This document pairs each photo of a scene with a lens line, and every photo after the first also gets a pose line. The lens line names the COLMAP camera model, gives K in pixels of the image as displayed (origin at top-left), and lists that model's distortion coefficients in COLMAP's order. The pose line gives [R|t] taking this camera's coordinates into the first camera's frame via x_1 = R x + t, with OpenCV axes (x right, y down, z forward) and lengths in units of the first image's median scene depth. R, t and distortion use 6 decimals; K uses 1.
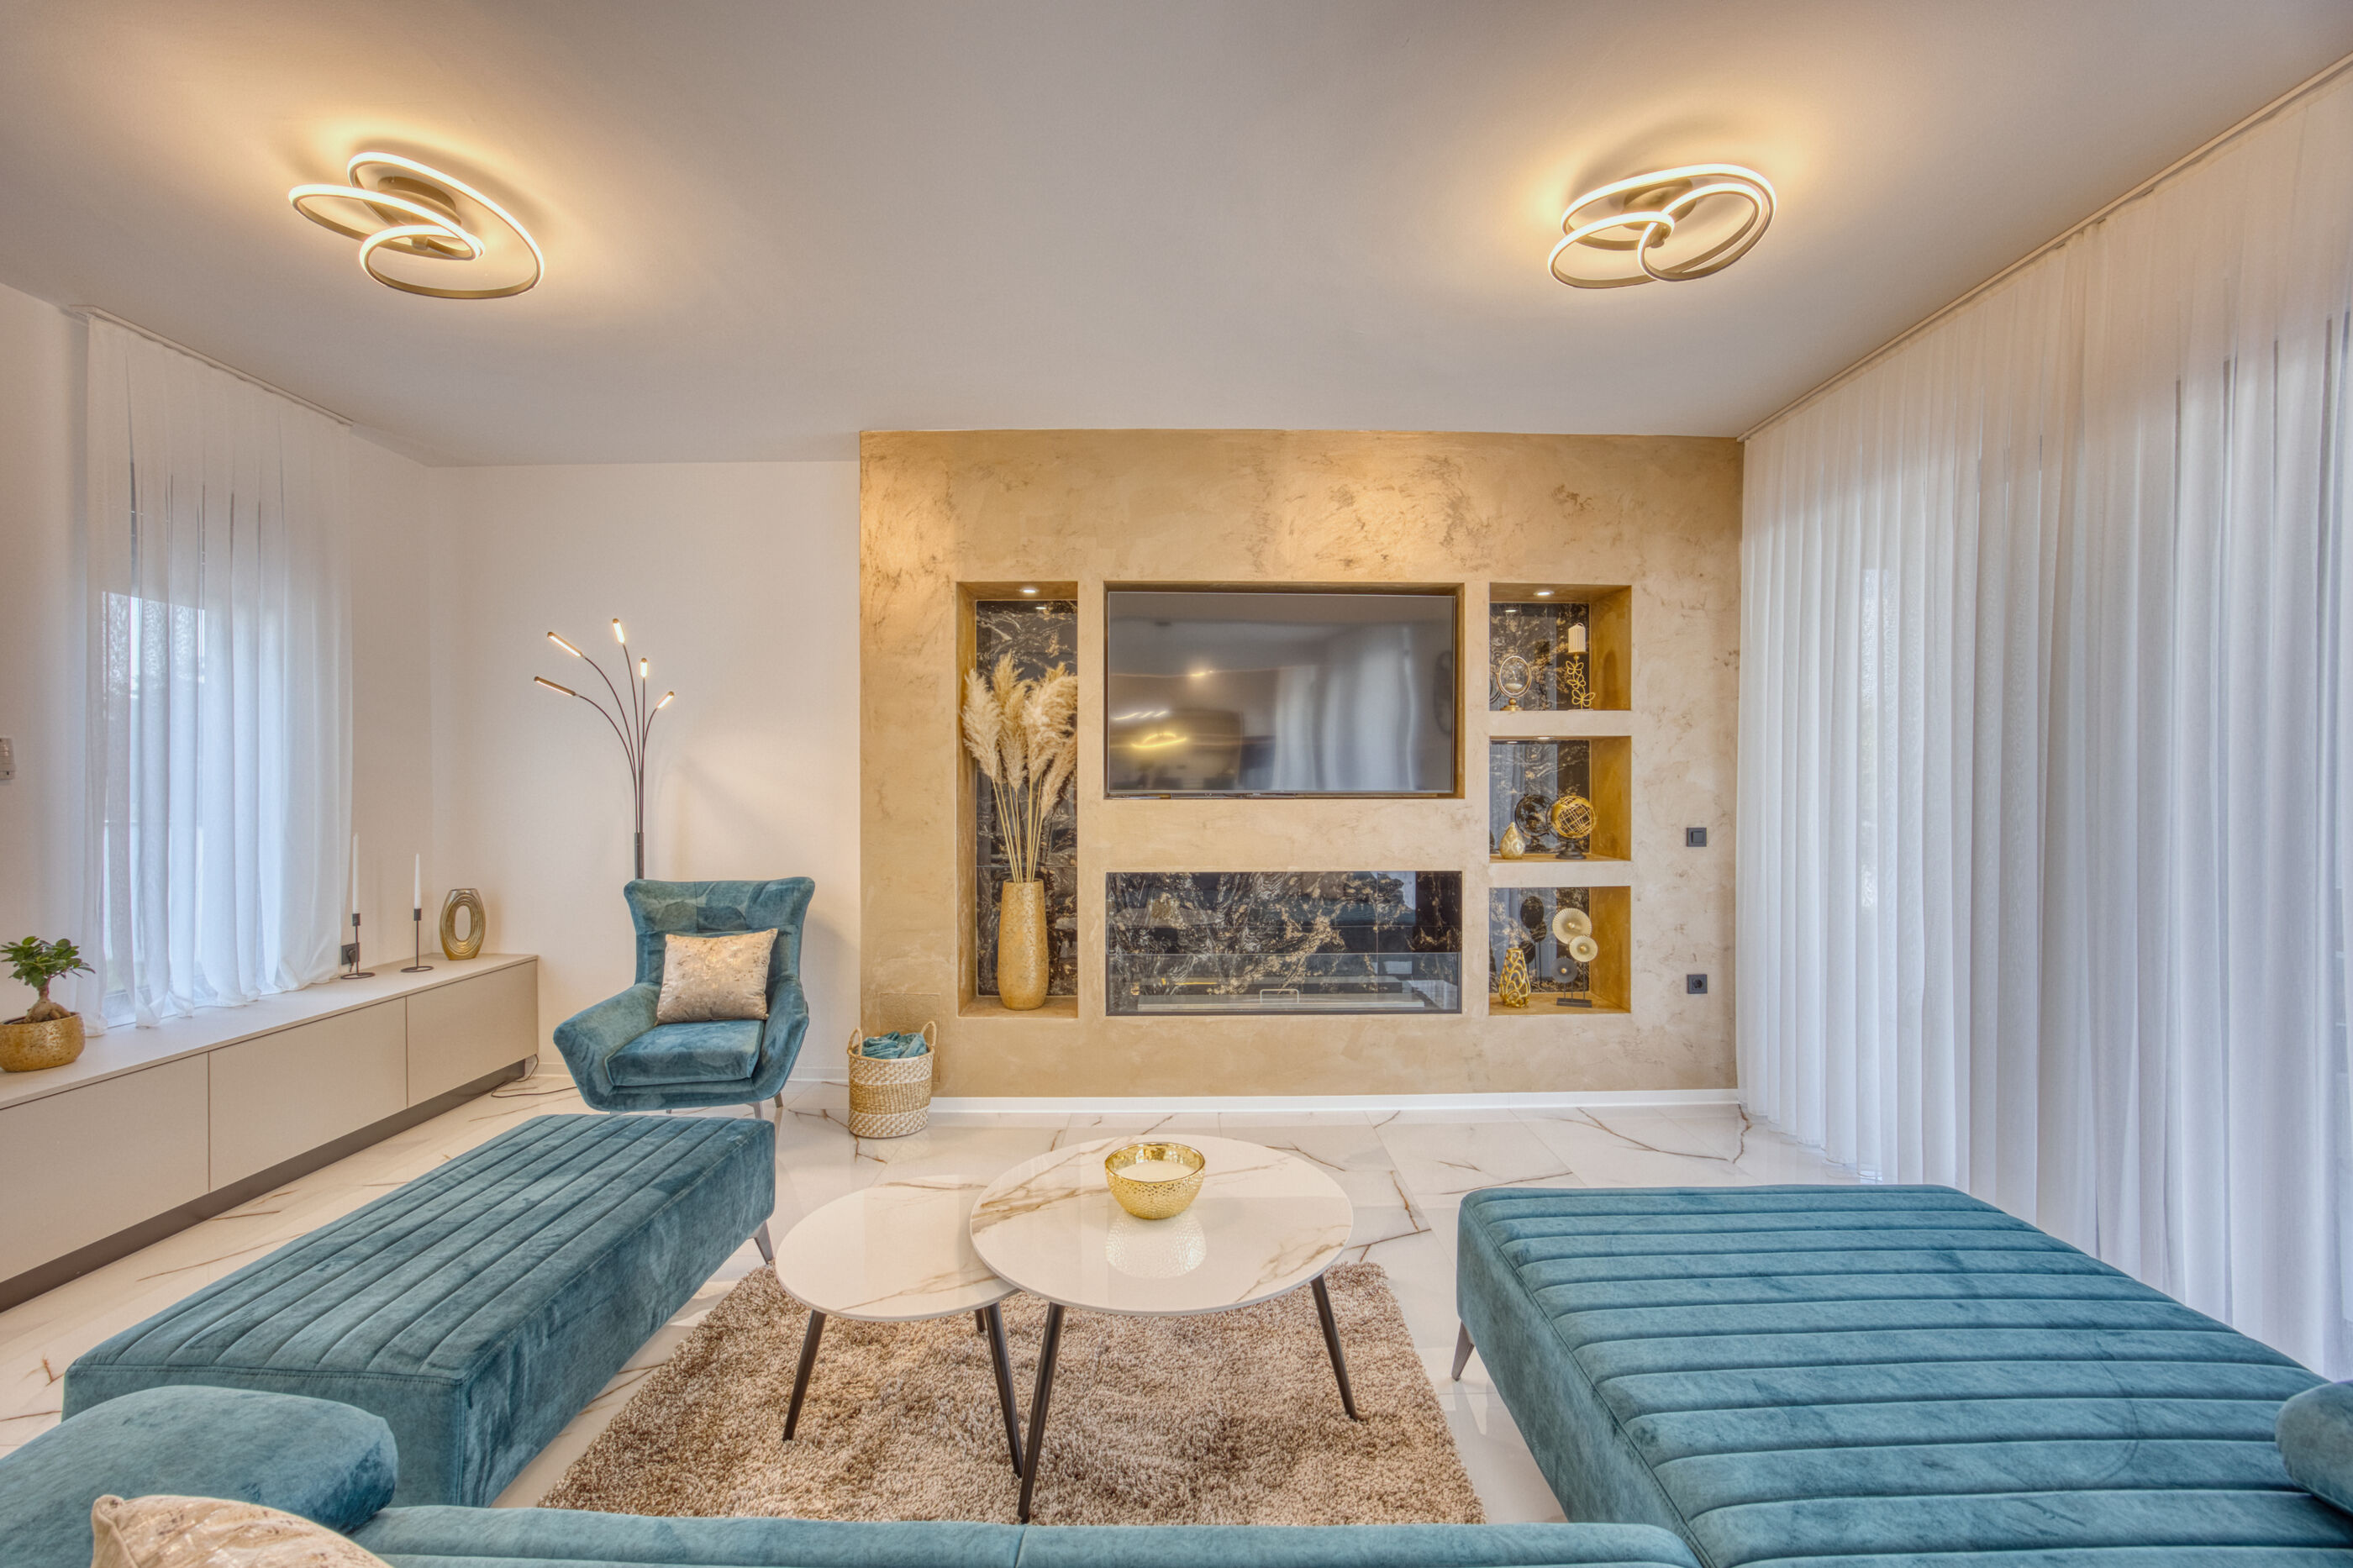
lens RADIAL K [[934.5, 0, 1177.4], [0, 934.5, 784.3], [0, 0, 1]] dist [-0.048643, 0.007081]
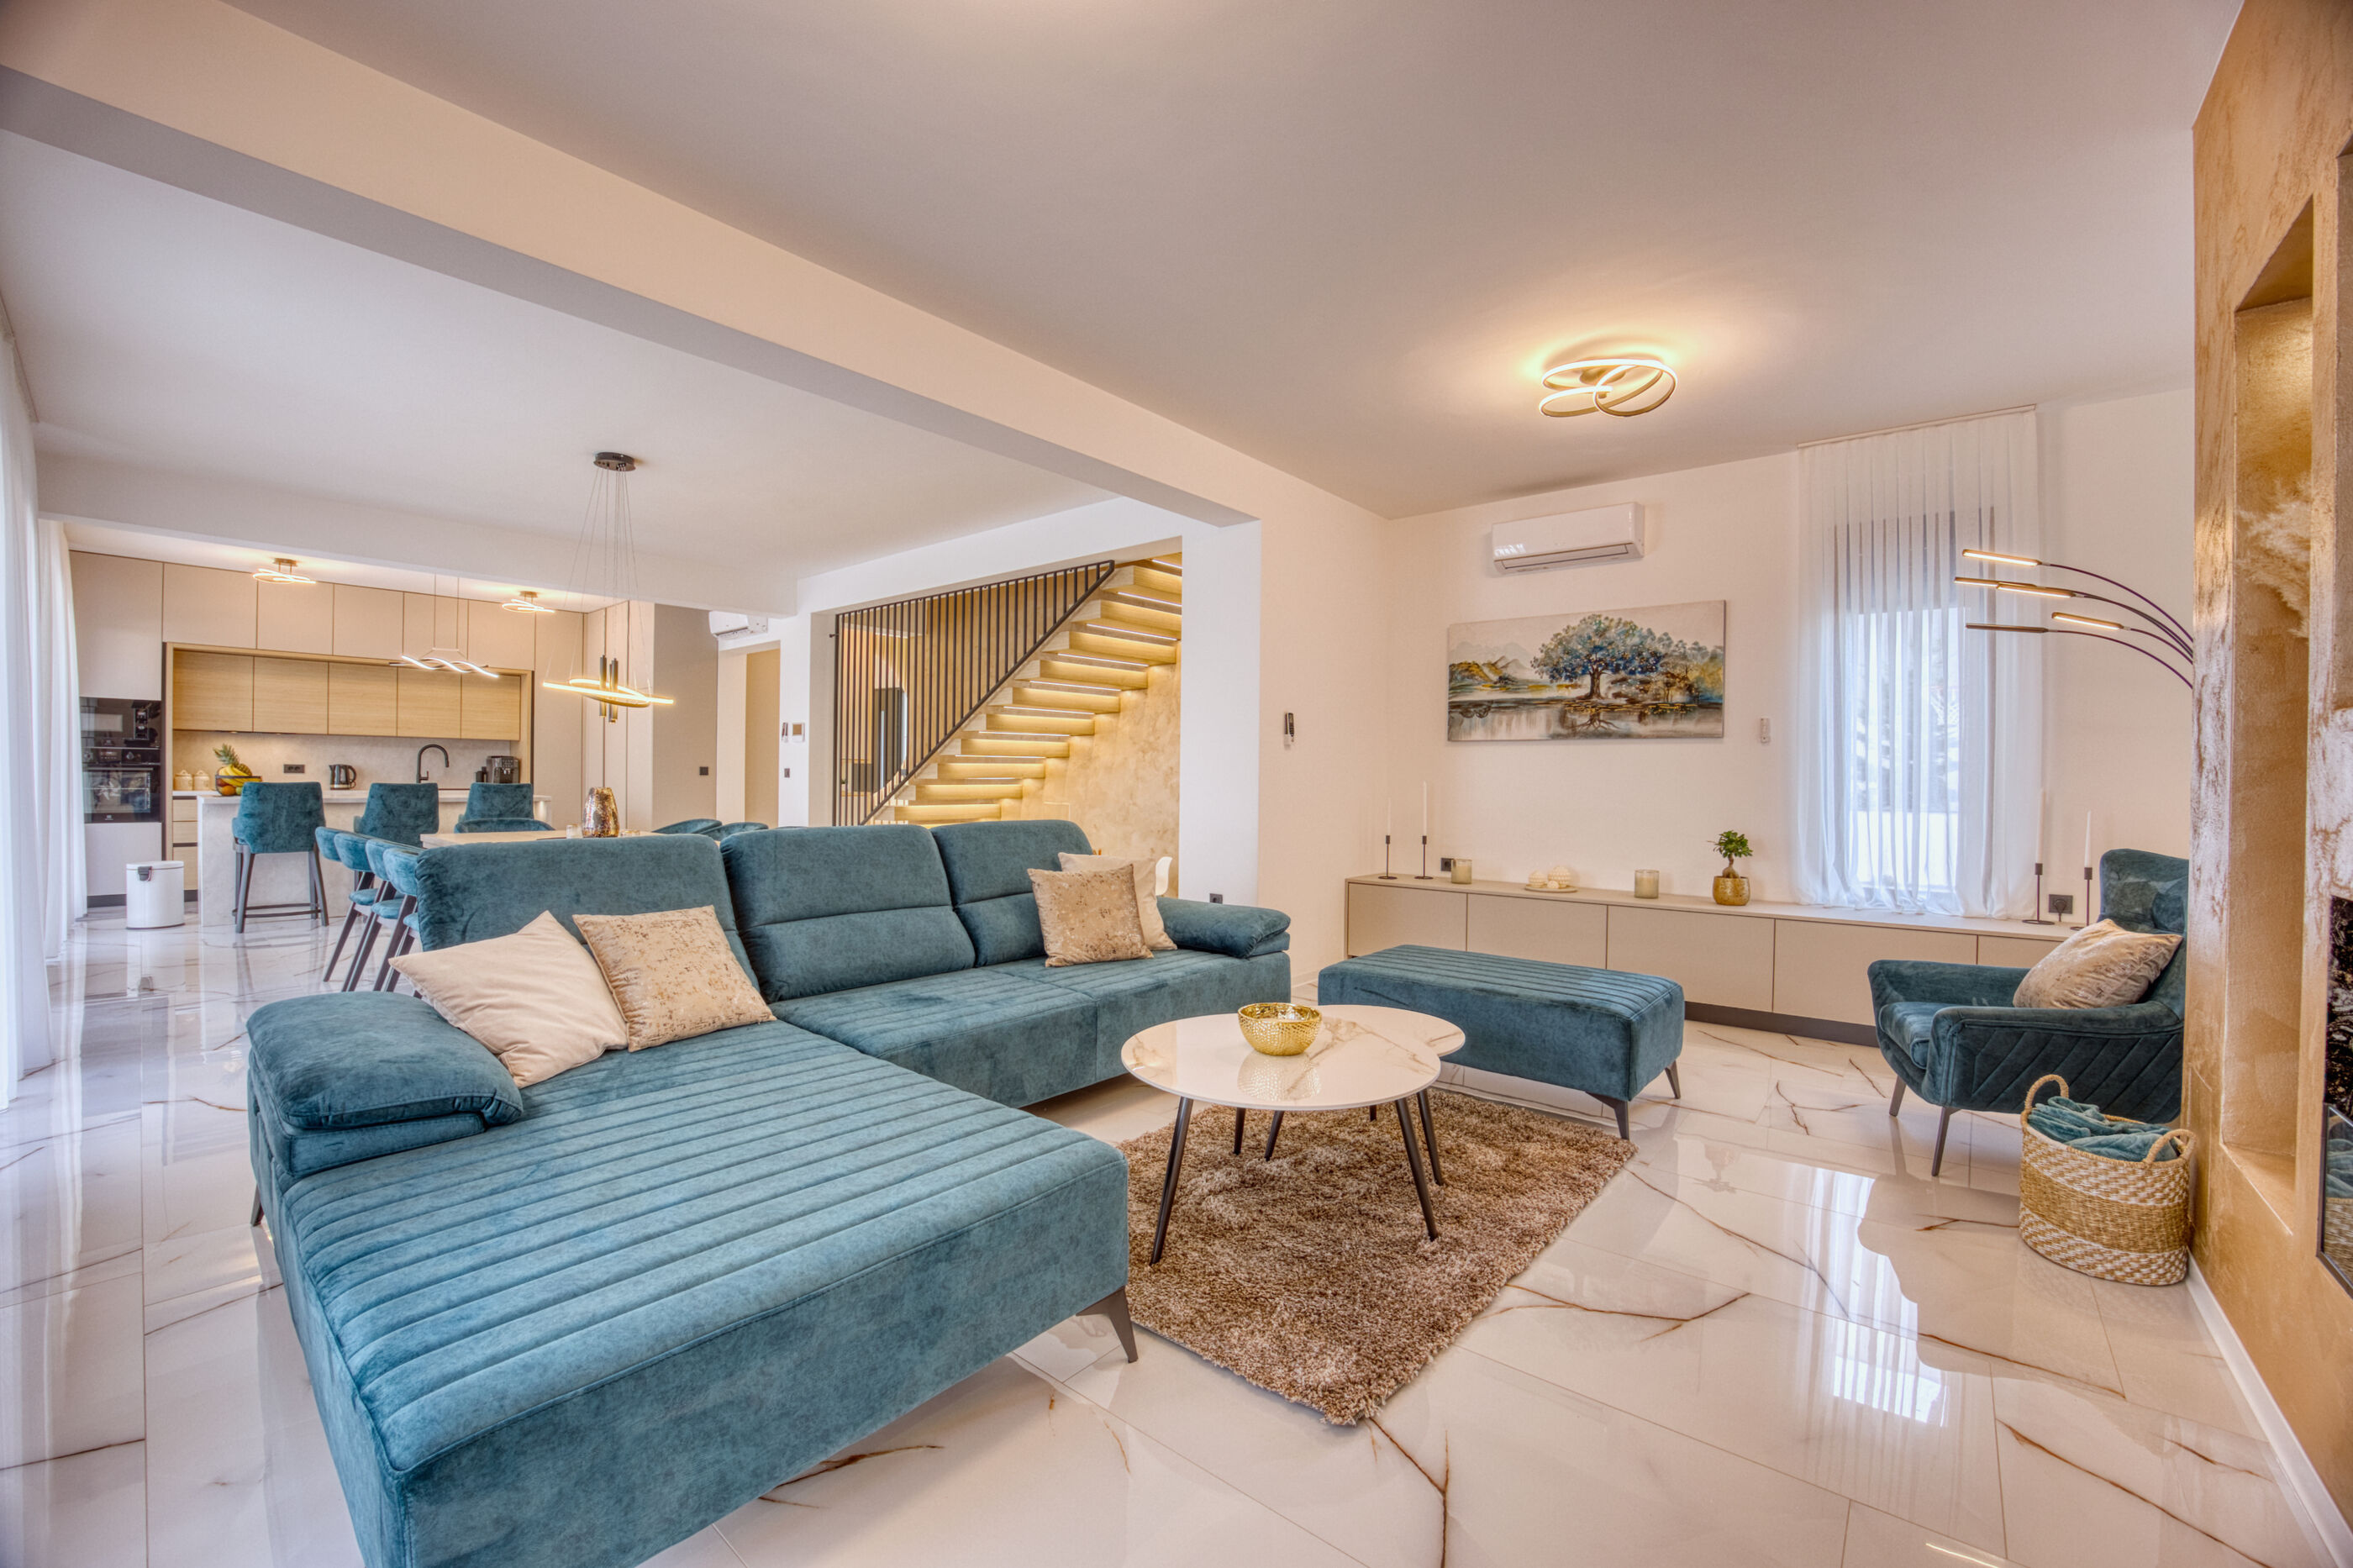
lens RADIAL K [[934.5, 0, 1179.4], [0, 934.5, 778.3], [0, 0, 1]] dist [-0.048643, 0.007081]
pose [[-0.637144, -0.005315, -0.770726, 0.516322], [-0.012245, 0.999920, 0.003228, 0.049647], [0.770647, 0.011494, -0.637158, 0.846657]]
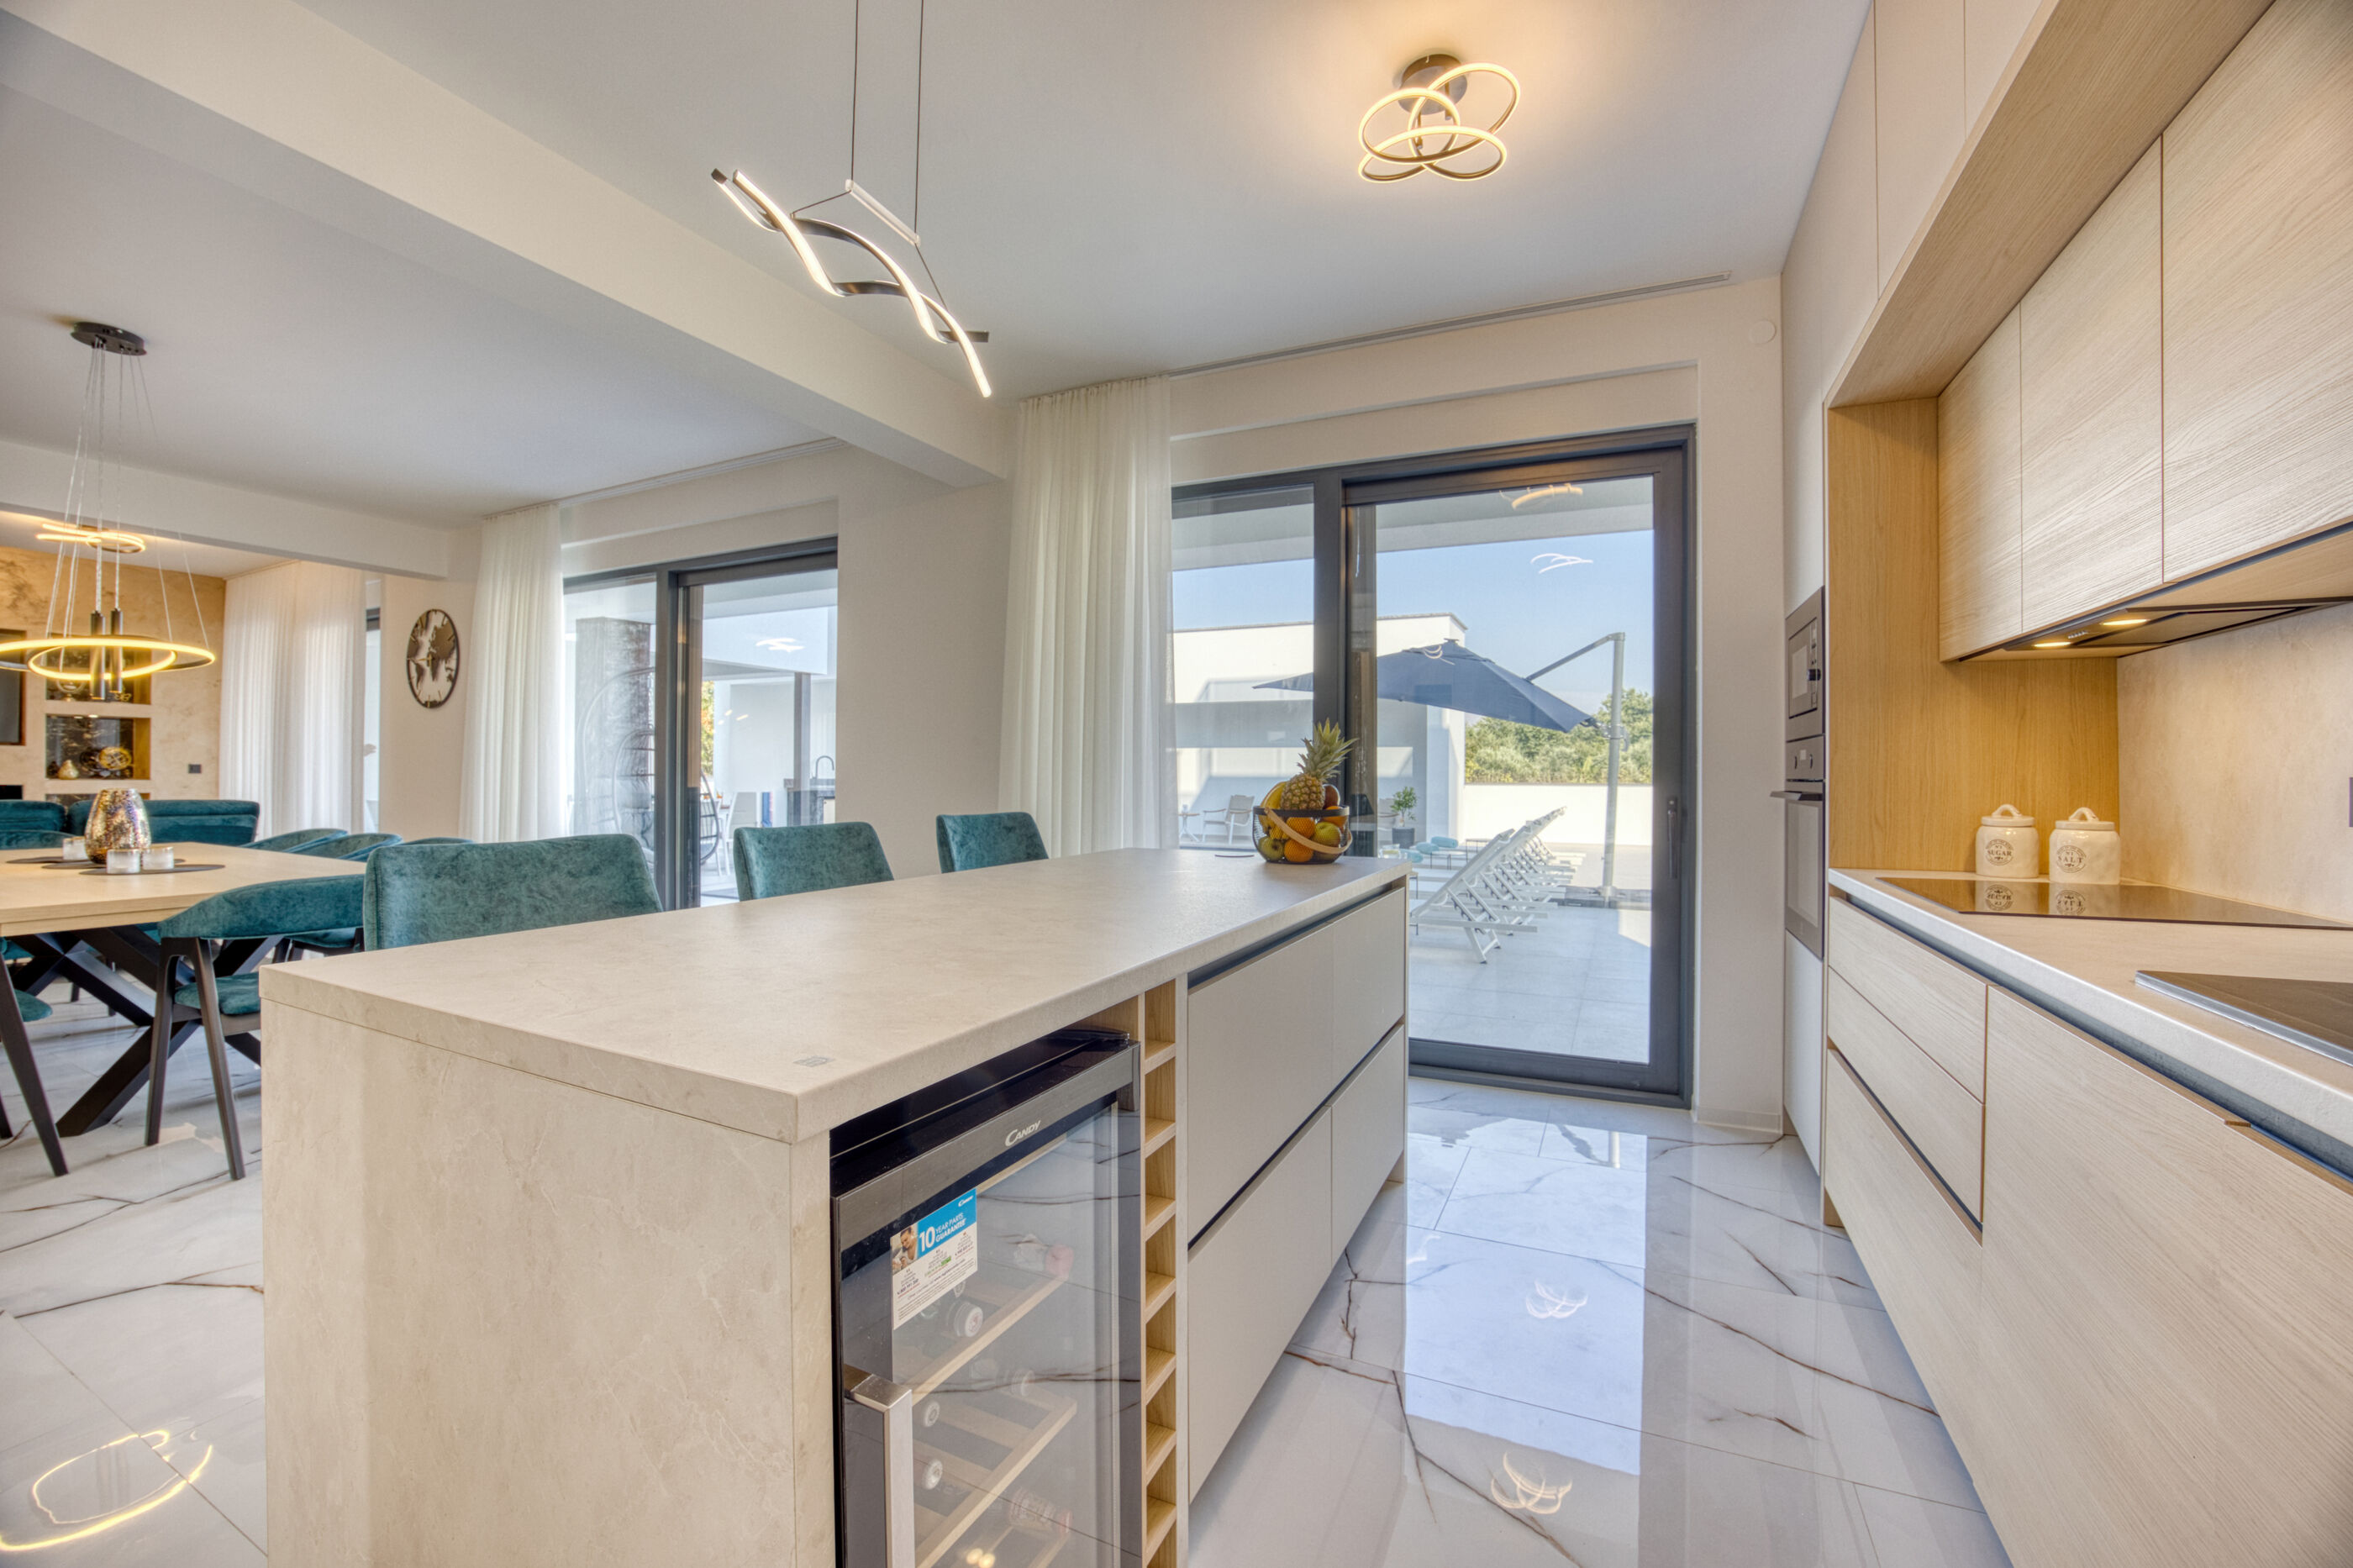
lens RADIAL K [[934.5, 0, 1190.0], [0, 934.5, 788.6], [0, 0, 1]] dist [-0.048643, 0.007081]
pose [[0.452541, -0.005467, 0.891727, -0.201719], [-0.014411, 0.999806, 0.013443, 0.043484], [-0.891627, -0.018935, 0.452374, -1.882026]]
